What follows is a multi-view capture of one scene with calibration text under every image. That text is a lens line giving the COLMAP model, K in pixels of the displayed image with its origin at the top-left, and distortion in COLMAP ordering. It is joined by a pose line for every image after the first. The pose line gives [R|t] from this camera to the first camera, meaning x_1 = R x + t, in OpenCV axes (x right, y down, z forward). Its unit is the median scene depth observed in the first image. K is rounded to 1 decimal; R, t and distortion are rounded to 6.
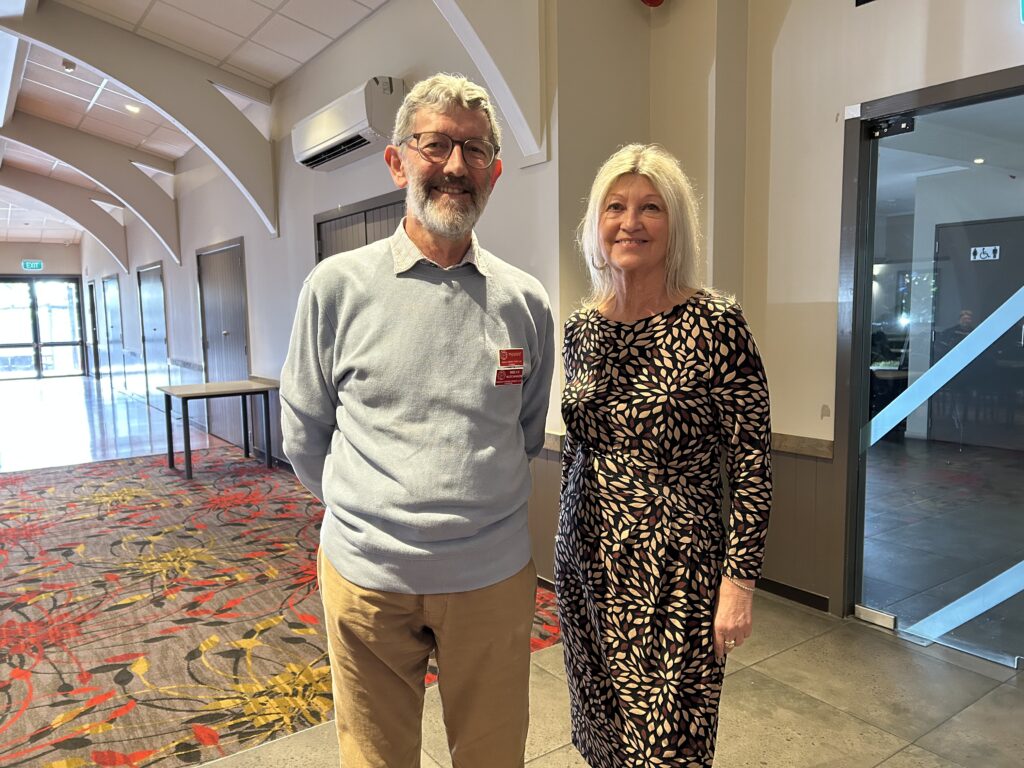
lens RADIAL K [[777.6, 0, 517.7], [0, 777.6, 387.0], [0, 0, 1]] dist [0.041819, -0.039495]
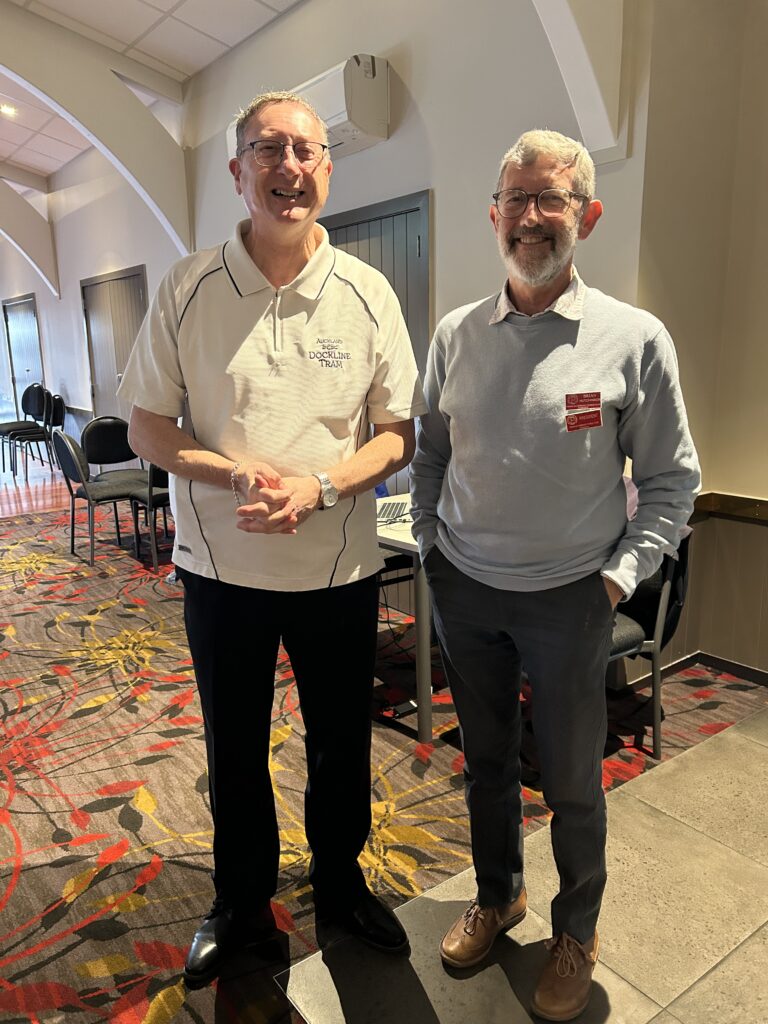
lens RADIAL K [[777.6, 0, 380.3], [0, 777.6, 511.8], [0, 0, 1]] dist [0.041819, -0.039495]
pose [[0.999723, 0.003950, 0.023185, -0.196930], [-0.006326, 0.994631, 0.103288, -0.016995], [-0.022652, -0.103406, 0.994381, 0.174660]]
